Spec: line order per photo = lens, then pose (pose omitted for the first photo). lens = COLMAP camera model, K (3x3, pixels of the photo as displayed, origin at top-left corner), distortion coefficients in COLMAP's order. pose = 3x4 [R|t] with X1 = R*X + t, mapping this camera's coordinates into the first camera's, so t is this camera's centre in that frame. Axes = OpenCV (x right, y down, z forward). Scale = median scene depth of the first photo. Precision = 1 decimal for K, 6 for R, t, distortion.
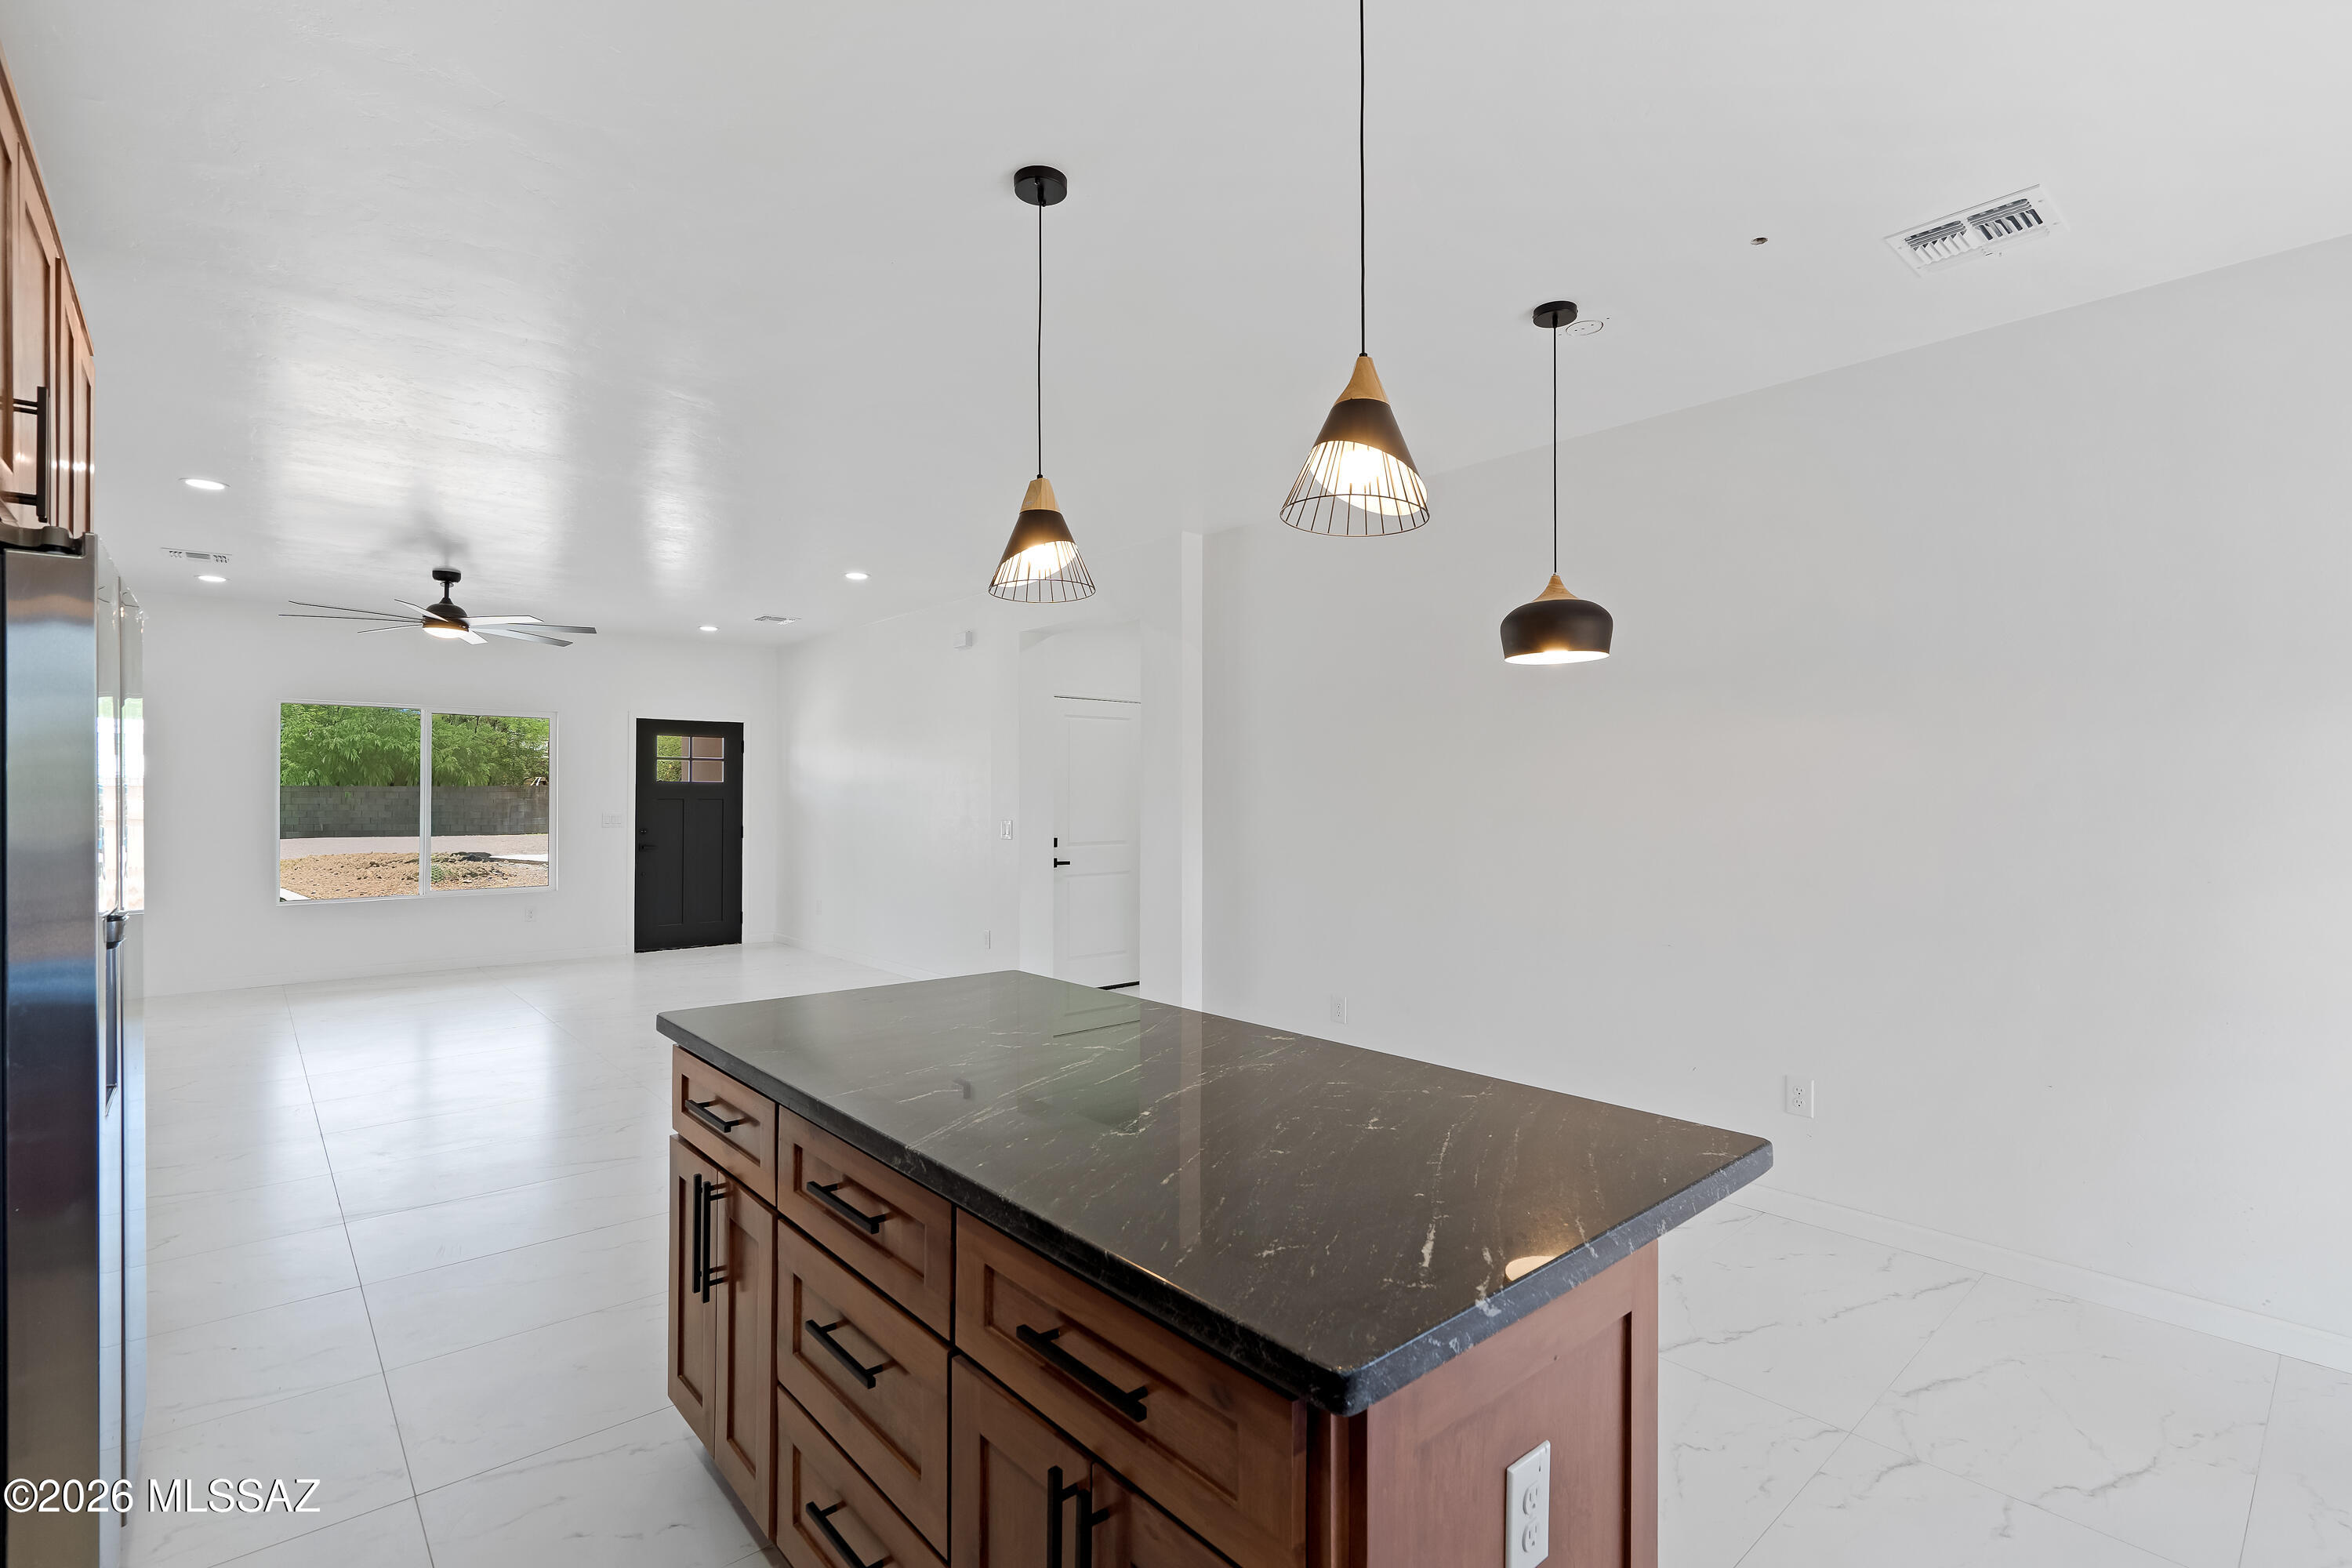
lens RADIAL K [[1081.2, 0, 1176.3], [0, 1081.2, 796.6], [0, 0, 1]] dist [-0.006980, 0.004441]
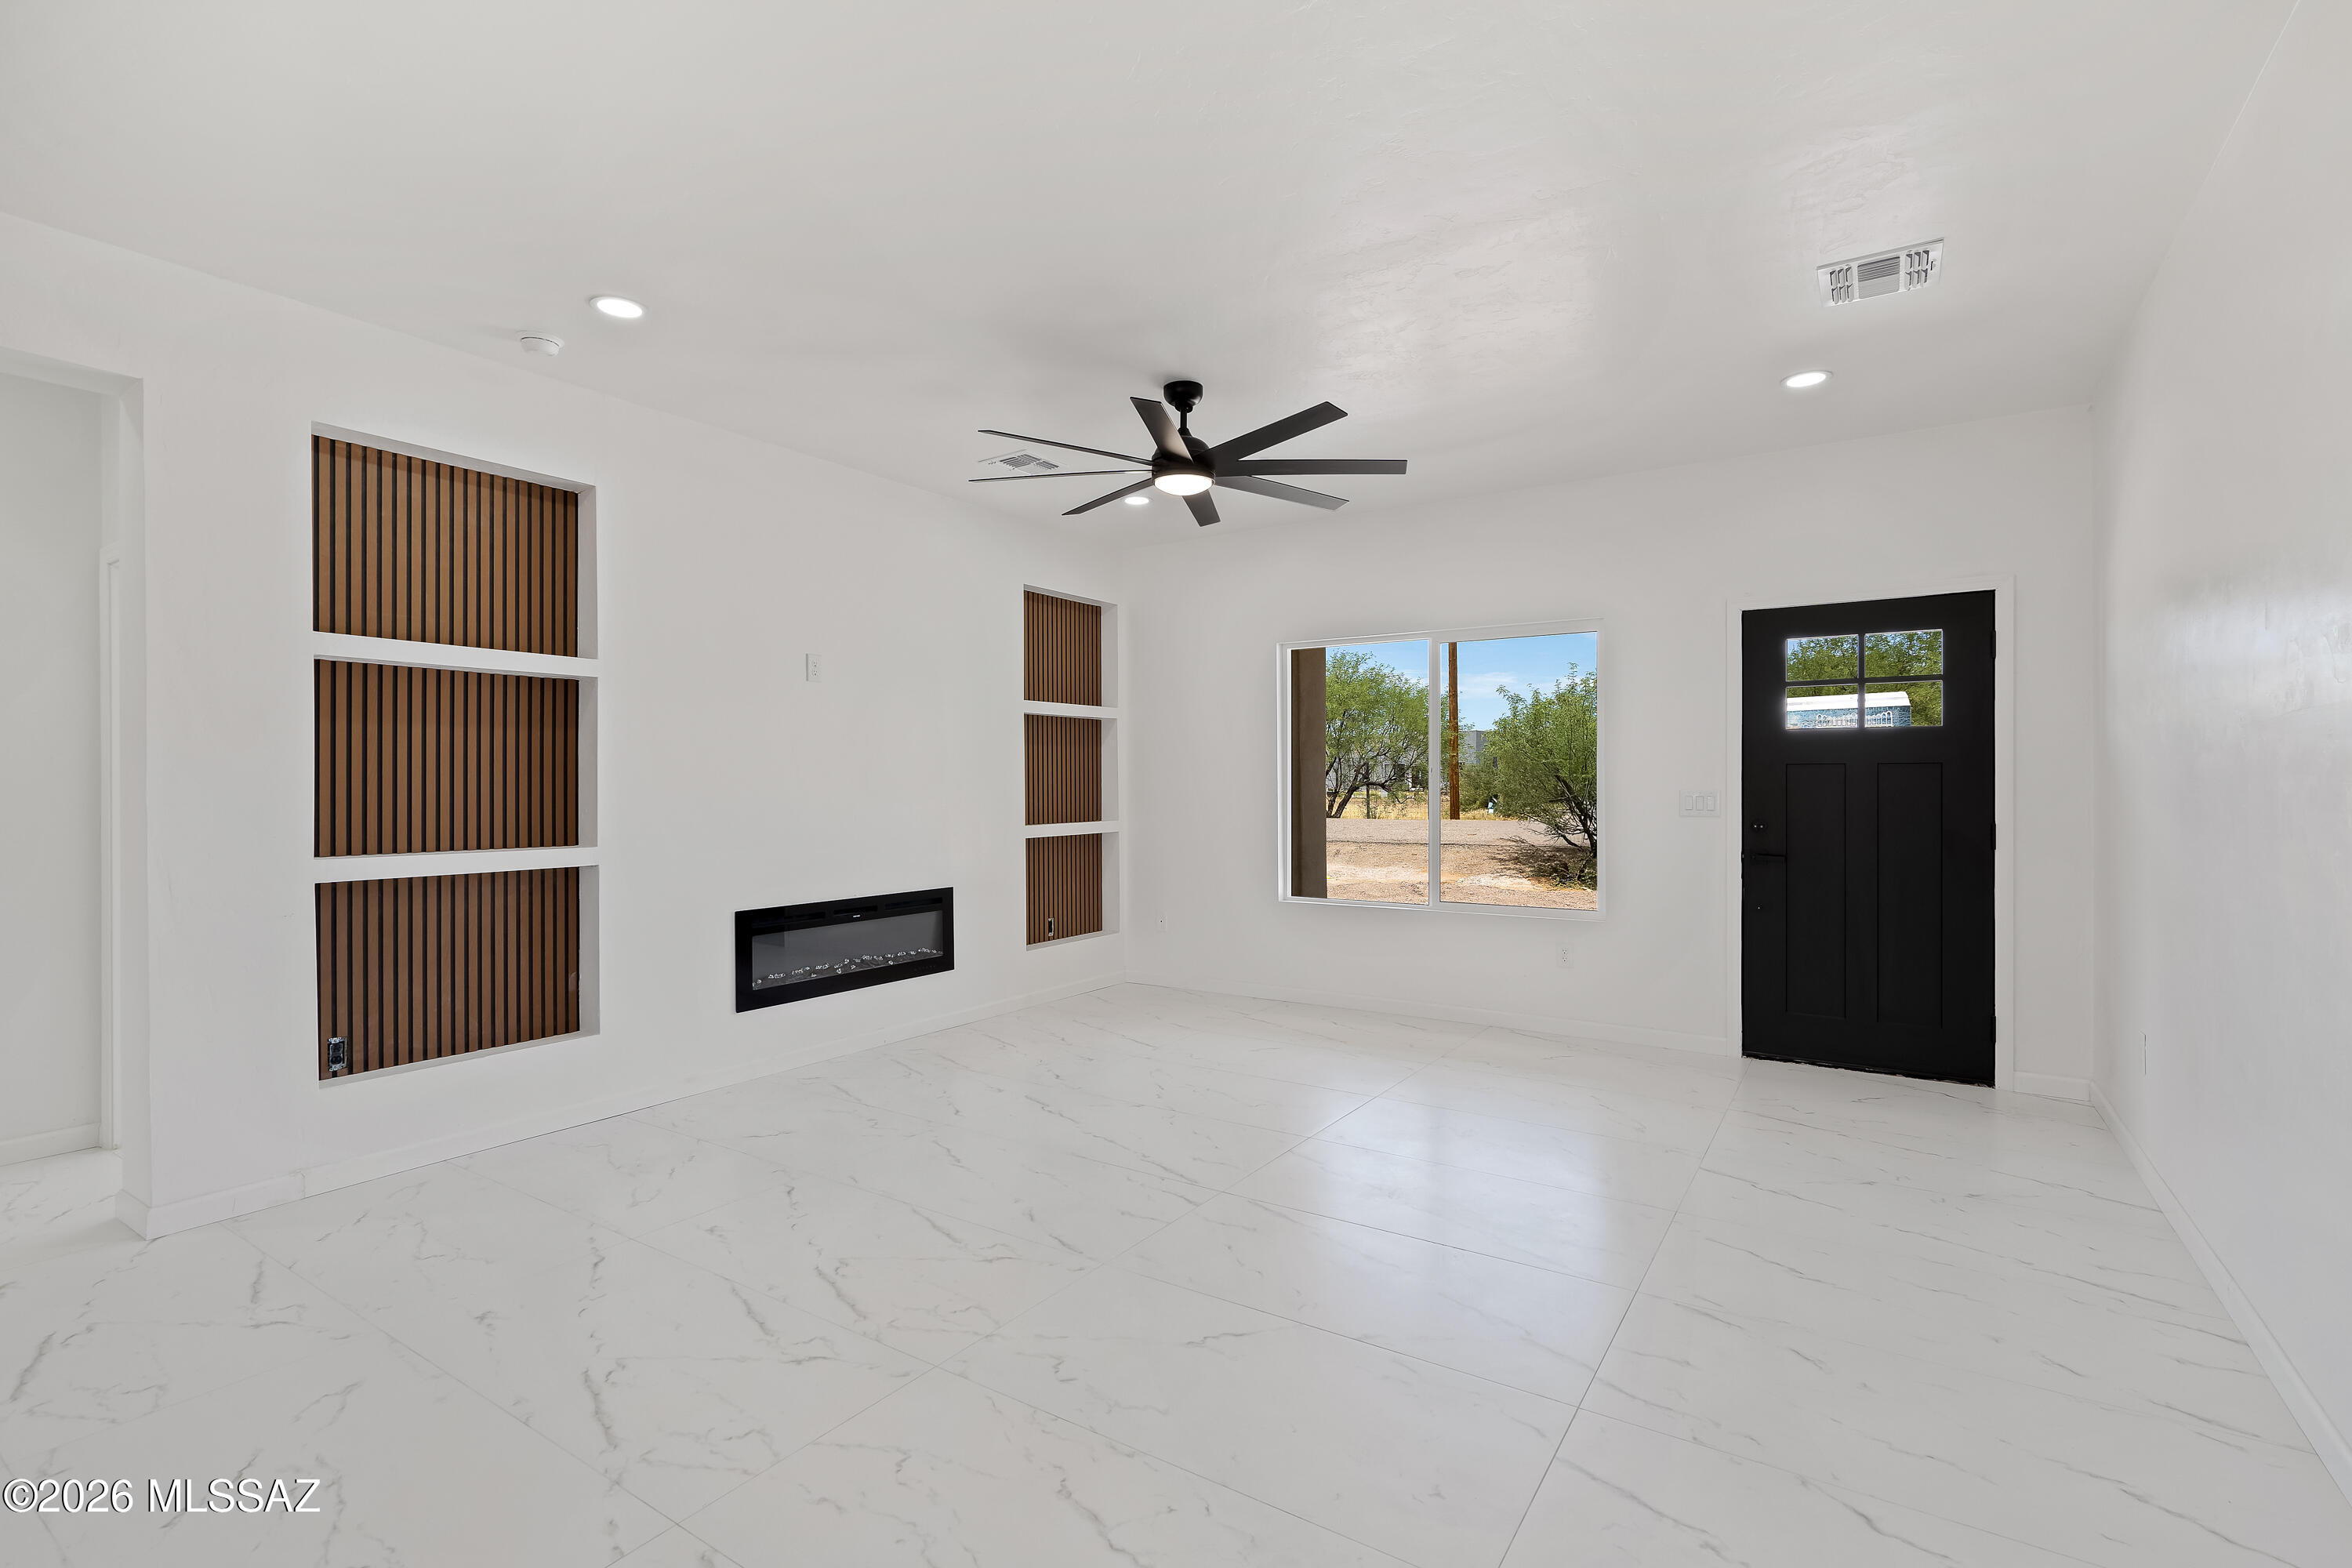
lens RADIAL K [[1081.2, 0, 1154.2], [0, 1081.2, 778.3], [0, 0, 1]] dist [-0.006980, 0.004441]
pose [[0.249490, 0.003263, -0.968372, -0.062568], [0.000421, 0.999994, 0.003478, 0.007082], [0.968377, -0.001276, 0.249487, 0.582587]]
